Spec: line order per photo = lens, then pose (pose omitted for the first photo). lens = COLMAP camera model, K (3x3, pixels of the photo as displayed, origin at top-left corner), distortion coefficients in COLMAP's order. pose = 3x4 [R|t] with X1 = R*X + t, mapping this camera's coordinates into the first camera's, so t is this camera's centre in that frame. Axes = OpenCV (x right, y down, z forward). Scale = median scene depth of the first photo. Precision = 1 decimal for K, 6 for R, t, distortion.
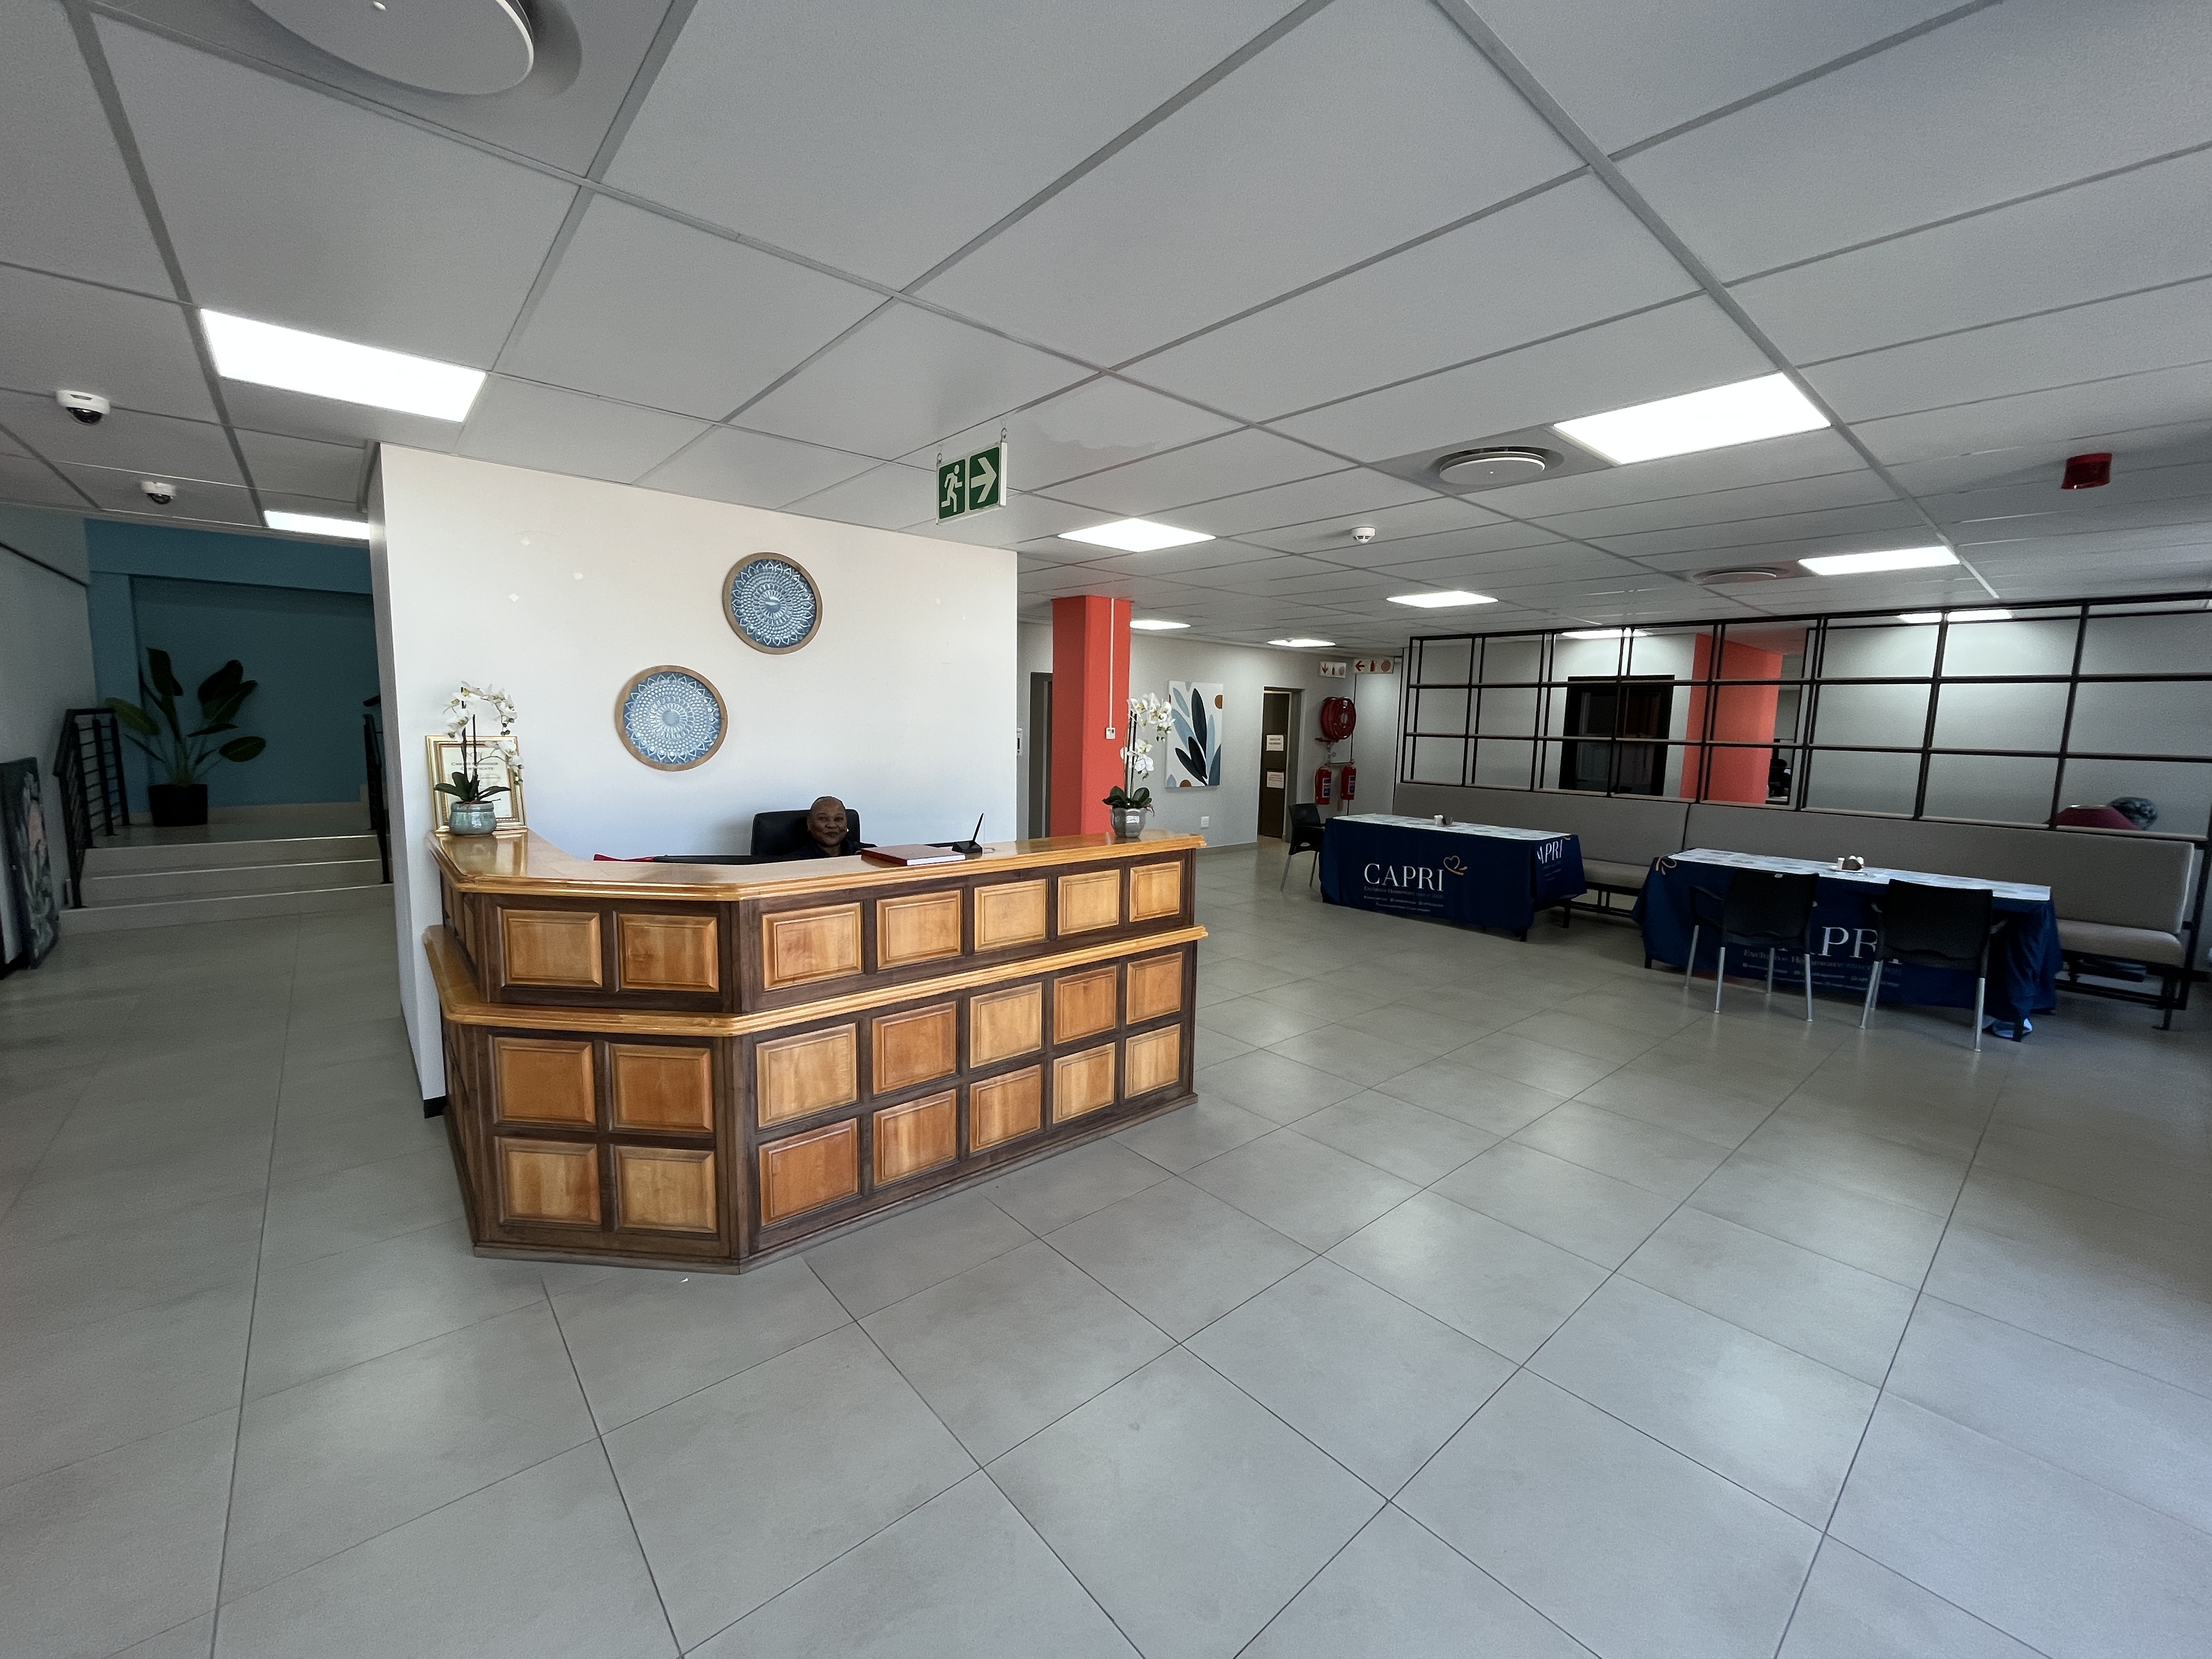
lens RADIAL K [[895.3, 0, 1086.8], [0, 895.3, 827.4], [0, 0, 1]] dist [-0.000469, 0.000666]
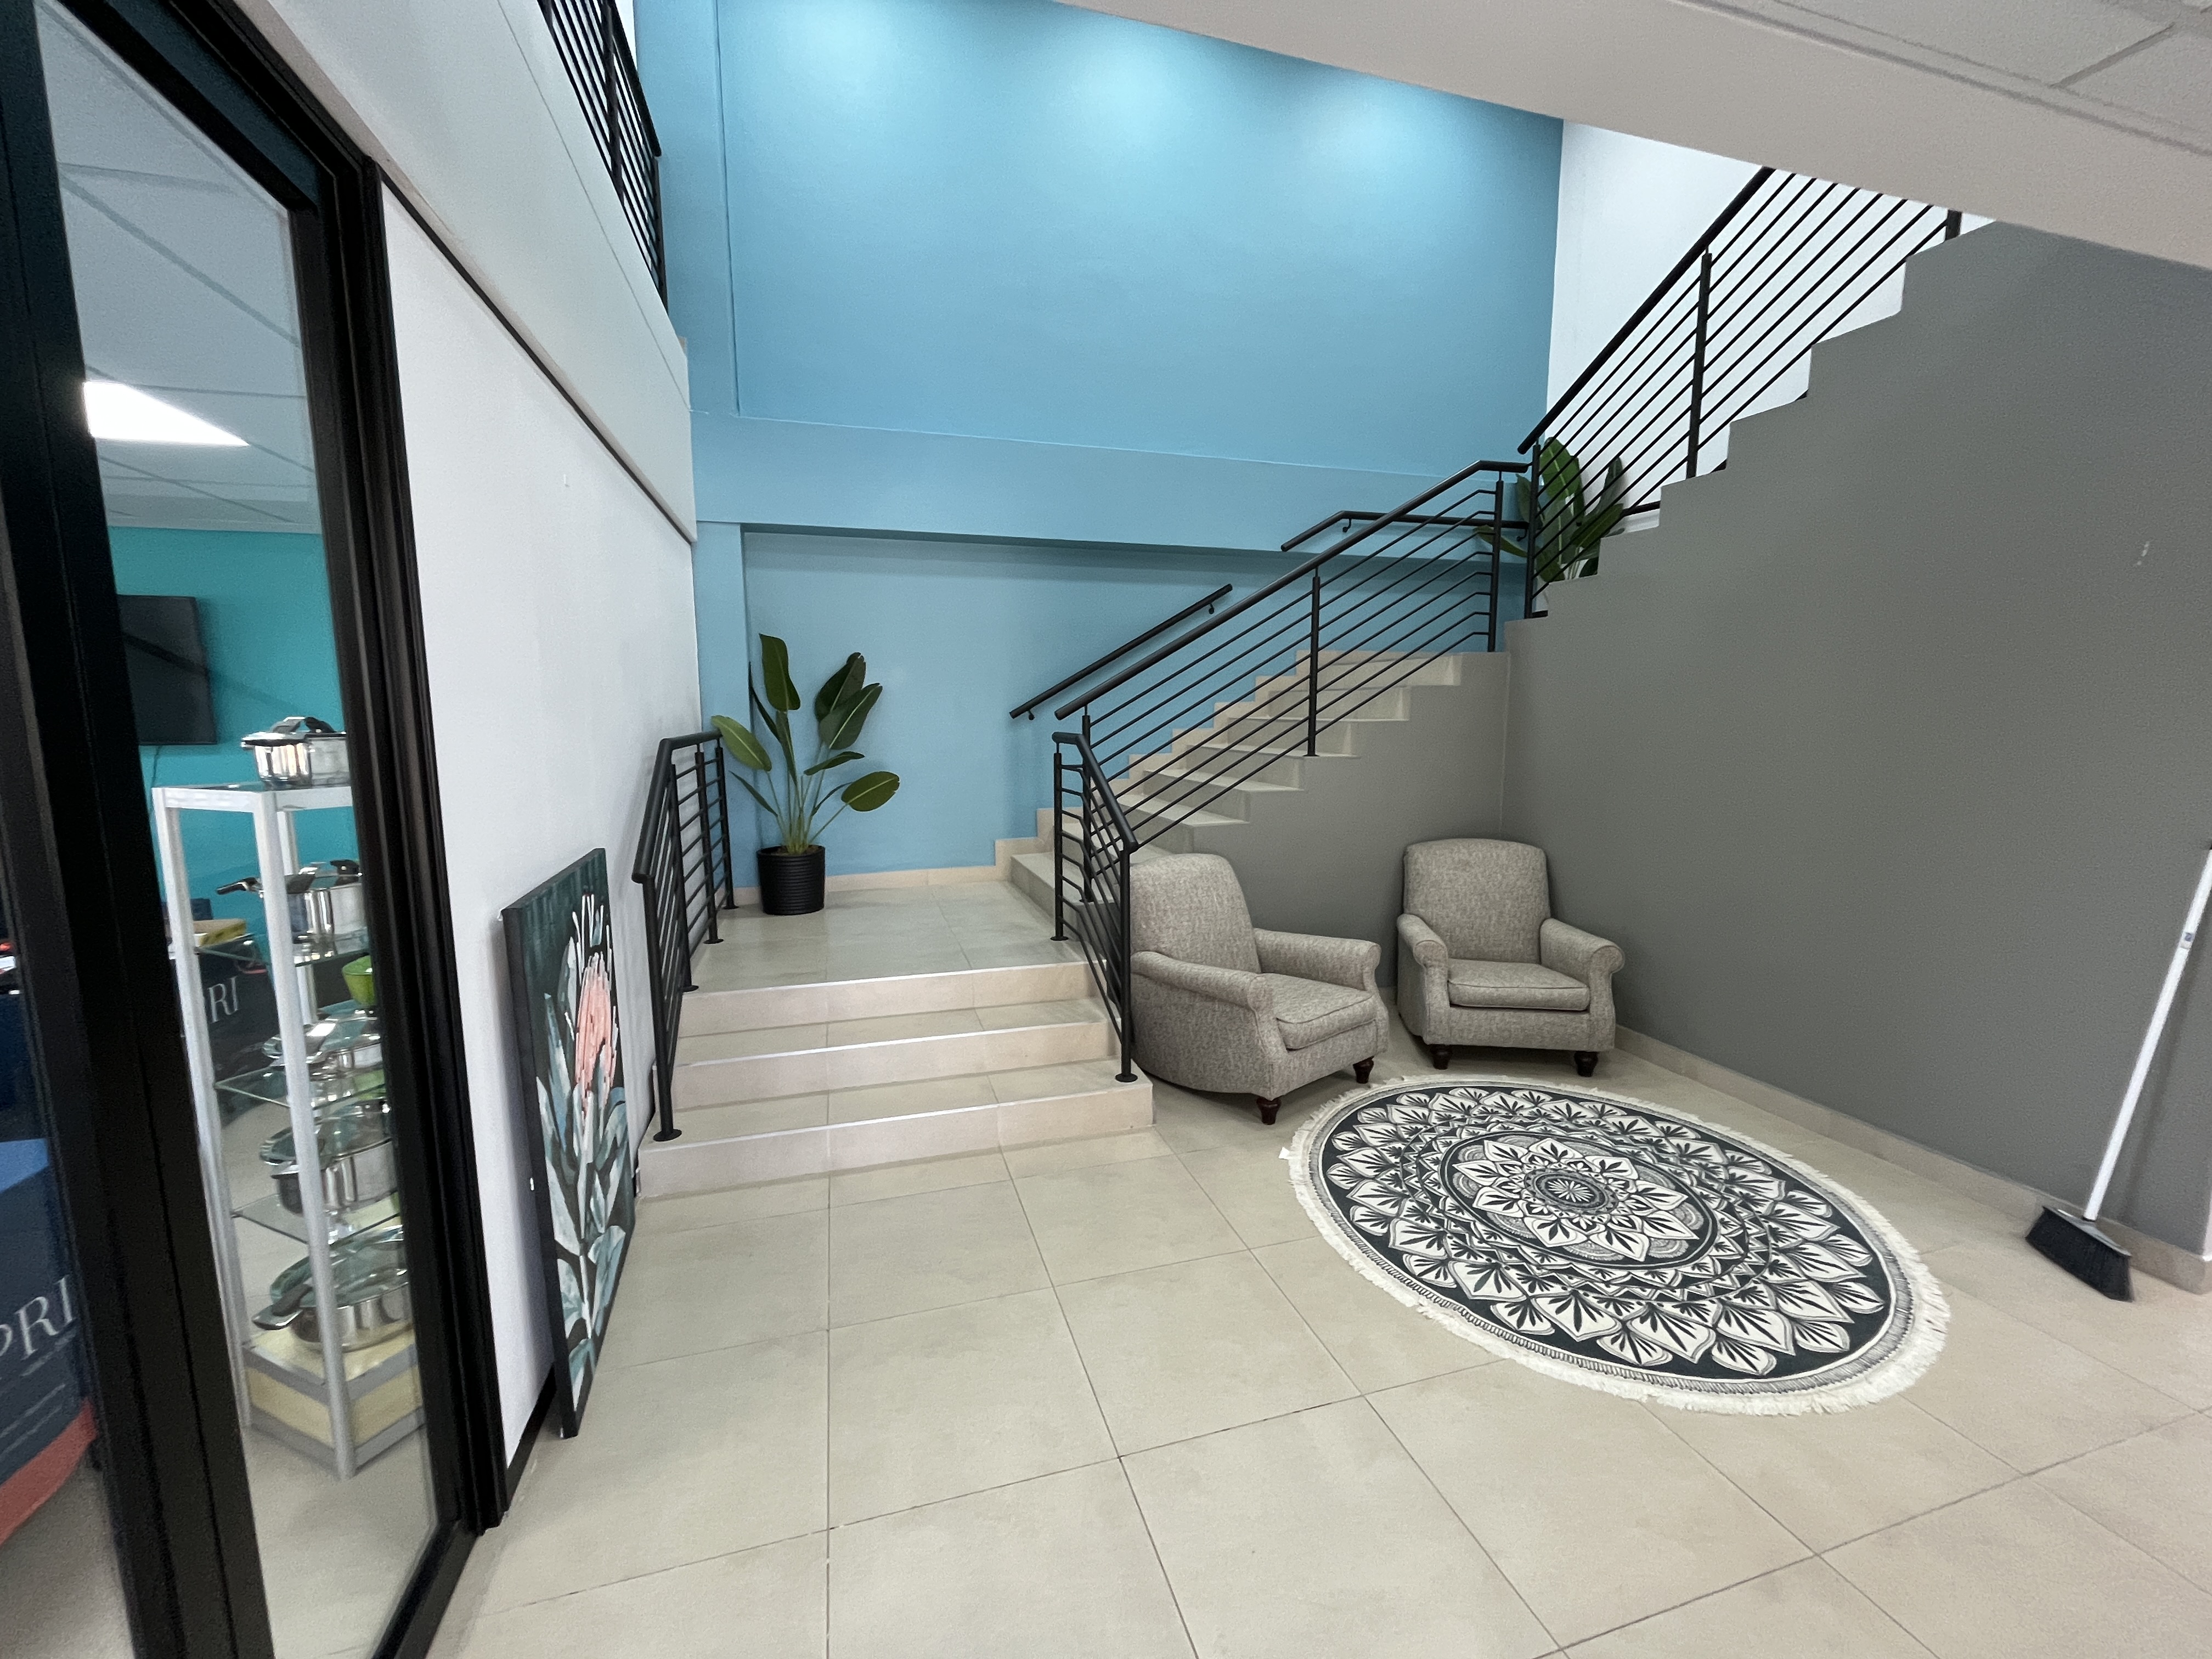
lens RADIAL K [[895.3, 0, 1113.7], [0, 895.3, 835.3], [0, 0, 1]] dist [-0.000469, 0.000666]
pose [[0.922232, 0.027466, -0.385661, -0.583601], [-0.023943, 0.999616, 0.013937, -0.075436], [0.385896, -0.003619, 0.922535, 0.523339]]
